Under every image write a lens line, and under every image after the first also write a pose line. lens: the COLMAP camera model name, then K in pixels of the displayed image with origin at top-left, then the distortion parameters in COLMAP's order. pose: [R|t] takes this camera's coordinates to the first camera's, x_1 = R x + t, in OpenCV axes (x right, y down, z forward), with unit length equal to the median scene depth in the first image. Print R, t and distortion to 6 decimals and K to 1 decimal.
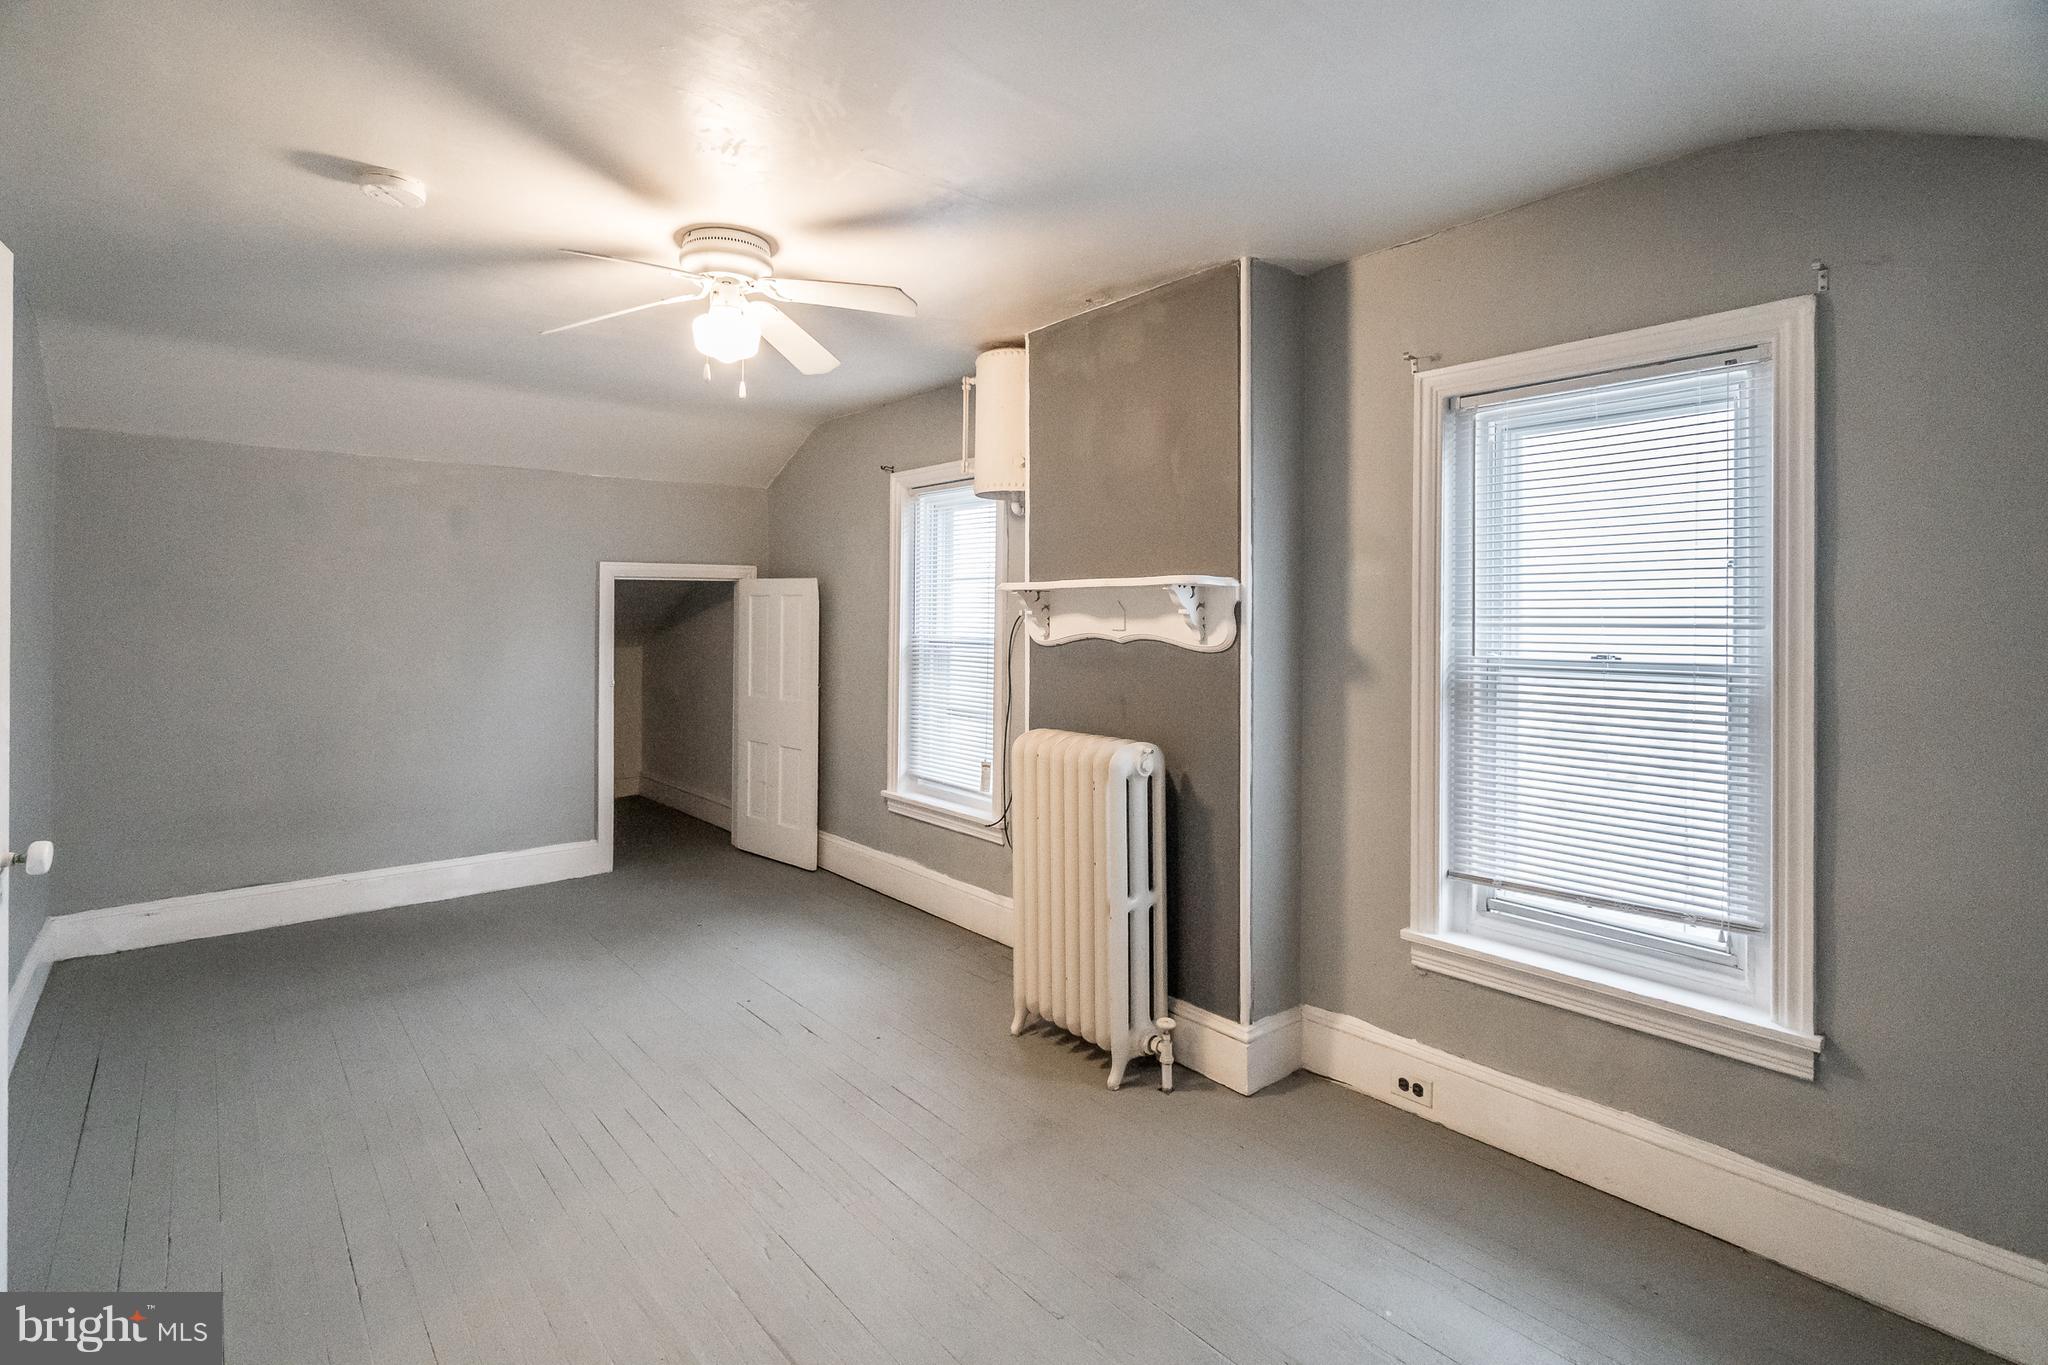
lens RADIAL K [[946.4, 0, 1023.5], [0, 946.4, 640.6], [0, 0, 1]] dist [-0.000777, 0.000456]
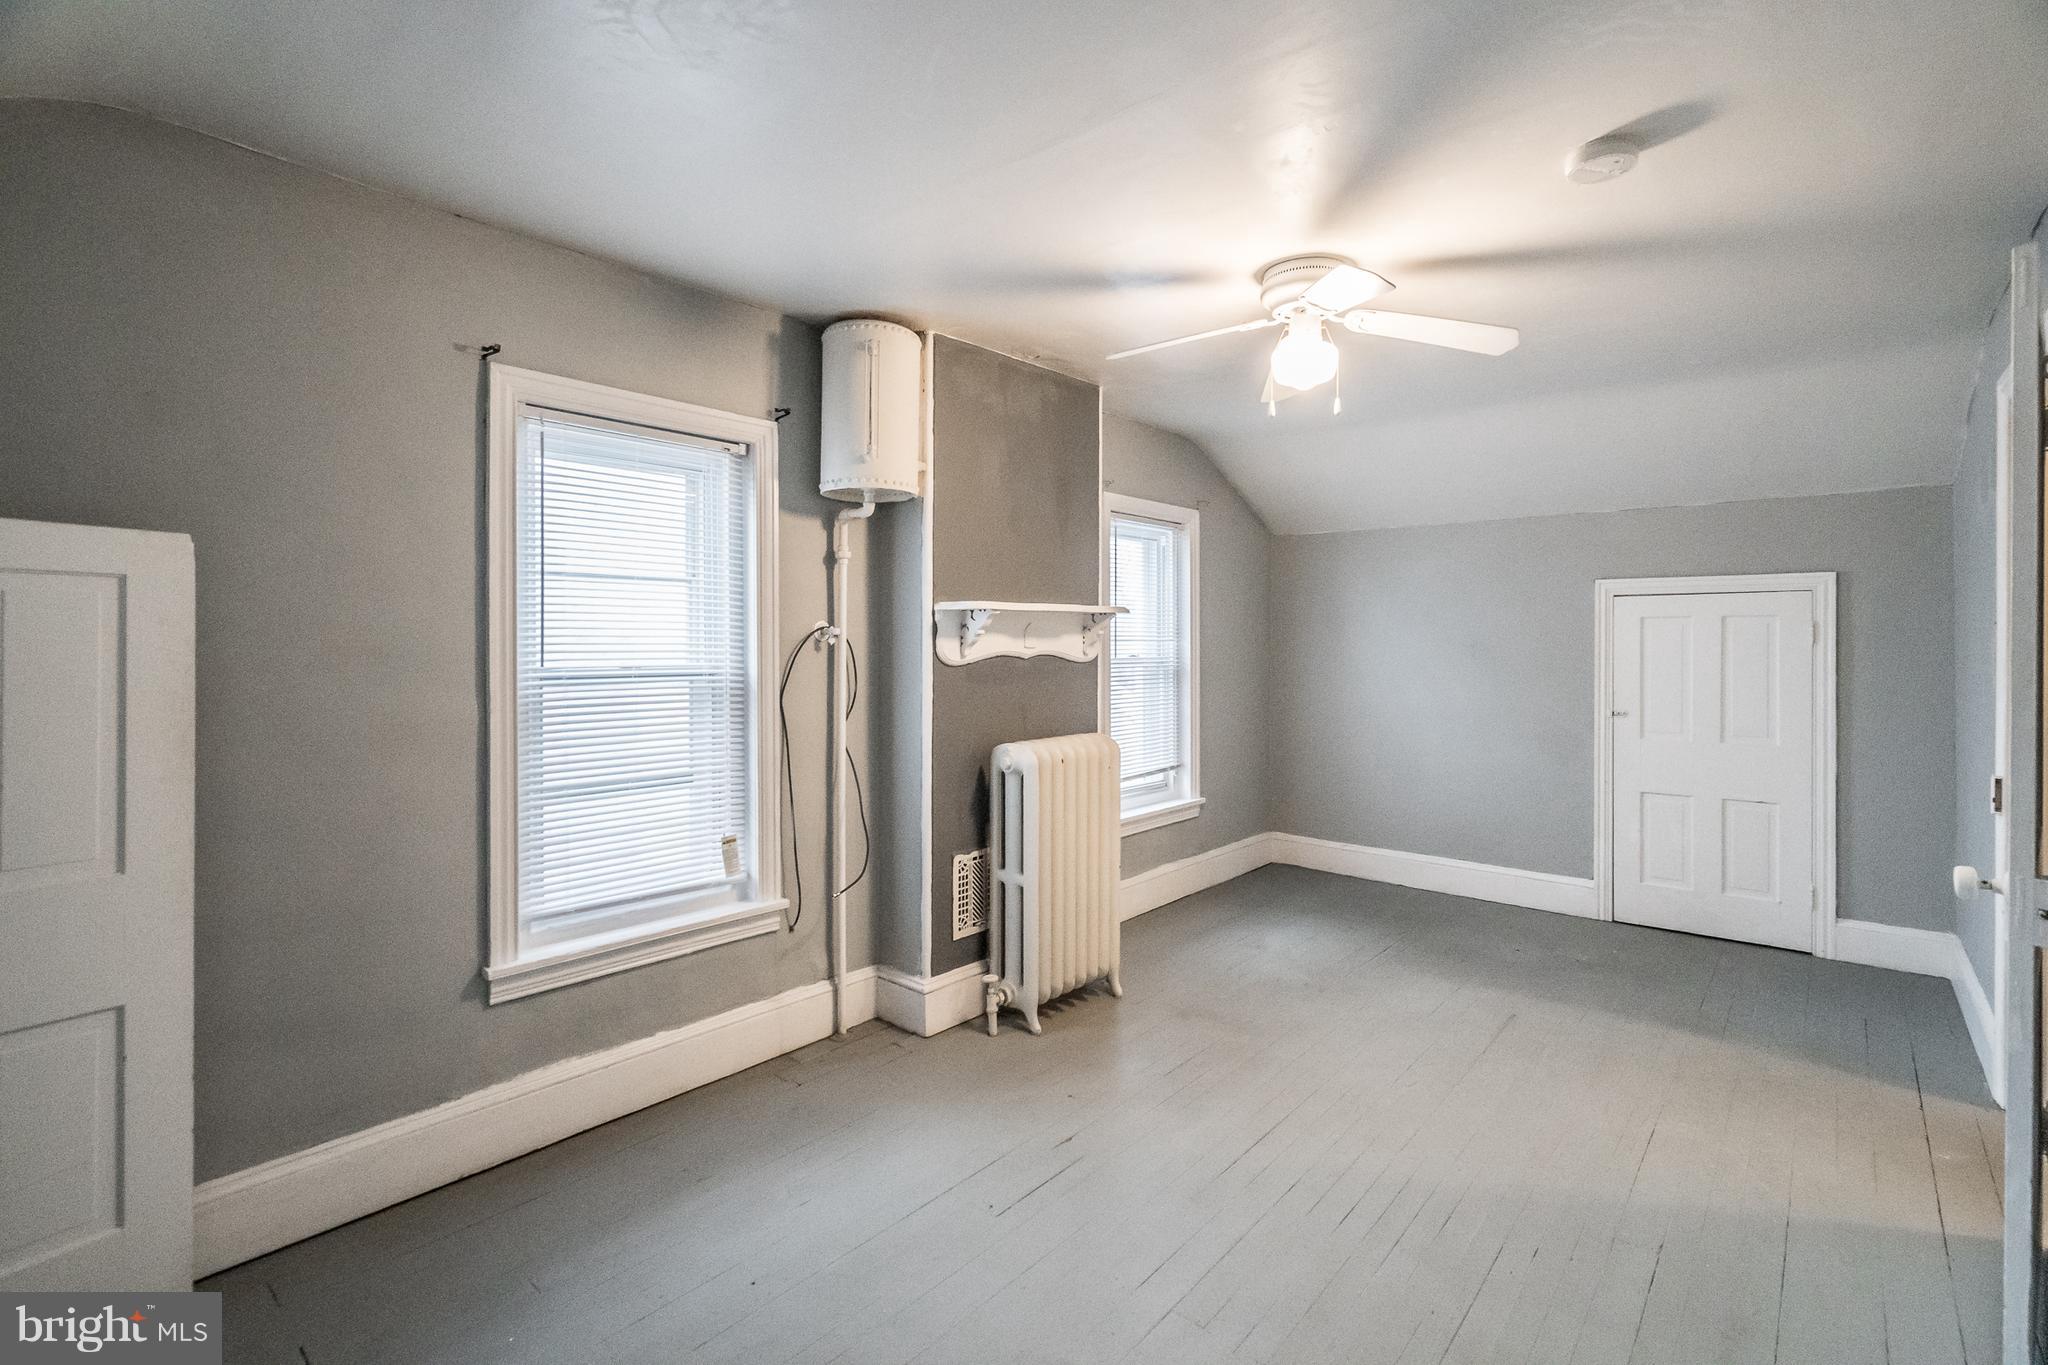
lens RADIAL K [[946.4, 0, 1023.5], [0, 946.4, 640.6], [0, 0, 1]] dist [-0.000777, 0.000456]
pose [[-0.138893, -0.022838, 0.990044, -0.986095], [0.009435, 0.999658, 0.024383, -0.045643], [-0.990262, 0.012728, -0.138630, 1.101787]]
